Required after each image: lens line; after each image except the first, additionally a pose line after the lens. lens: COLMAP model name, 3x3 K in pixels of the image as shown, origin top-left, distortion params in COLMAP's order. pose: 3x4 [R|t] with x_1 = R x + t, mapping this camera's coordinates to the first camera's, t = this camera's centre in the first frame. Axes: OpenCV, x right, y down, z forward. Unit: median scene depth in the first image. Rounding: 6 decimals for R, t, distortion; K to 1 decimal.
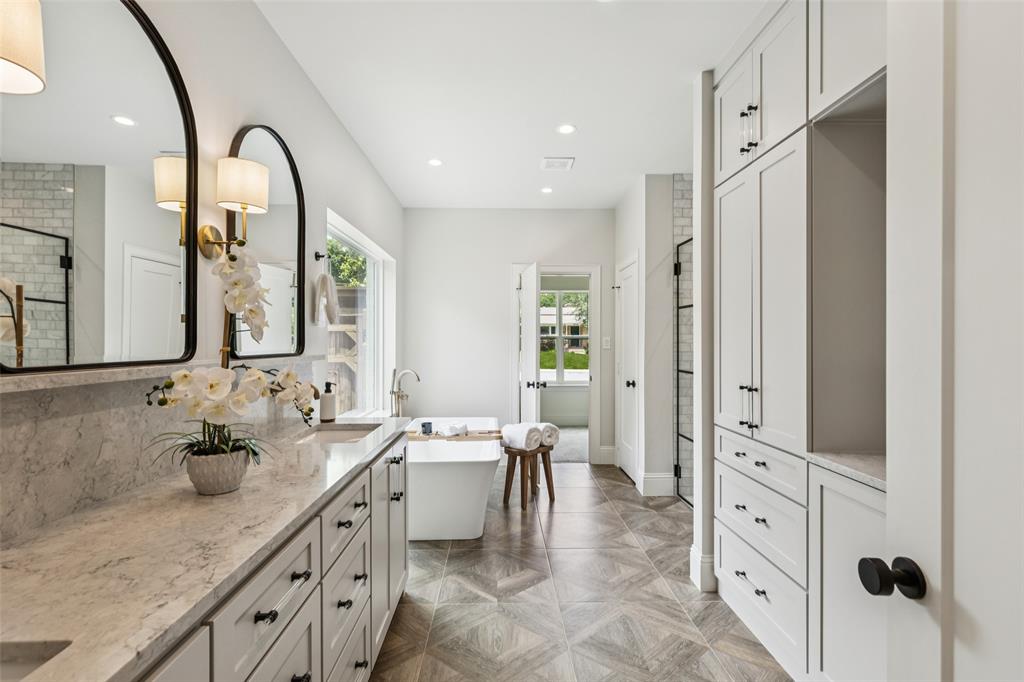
lens RADIAL K [[464.3, 0, 509.1], [0, 464.3, 339.3], [0, 0, 1]] dist [0.001610, 0.000049]
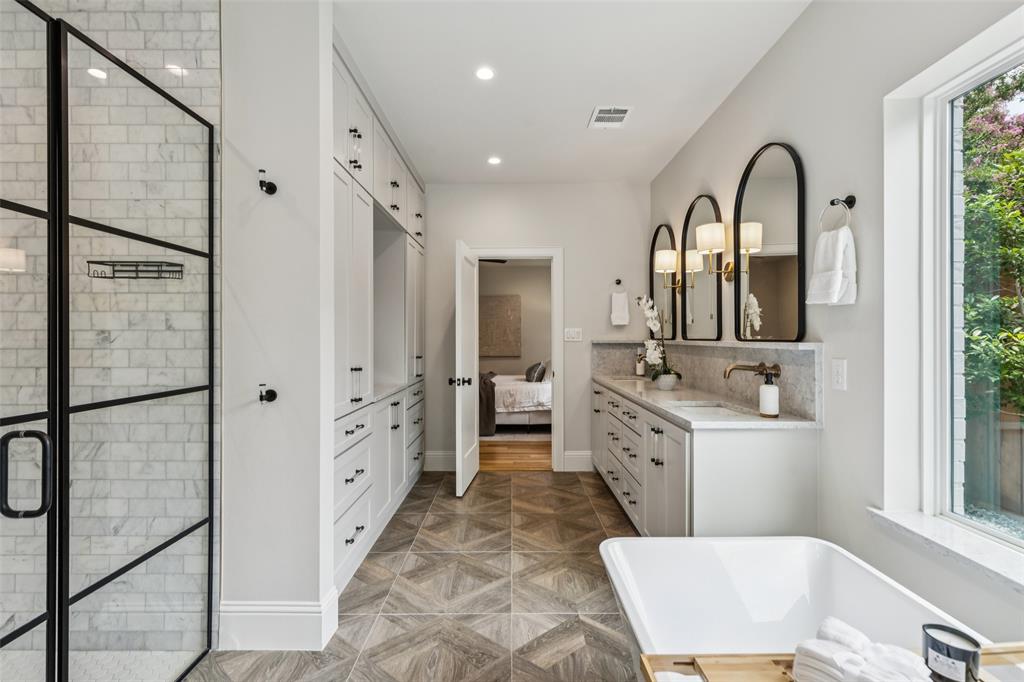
lens RADIAL K [[464.3, 0, 509.1], [0, 464.3, 339.3], [0, 0, 1]] dist [0.001610, 0.000049]
pose [[-0.999634, -0.001862, 0.026986, 0.093458], [-0.001880, 0.999998, -0.000634, 0.029395], [-0.026984, -0.000685, -0.999636, 2.052186]]
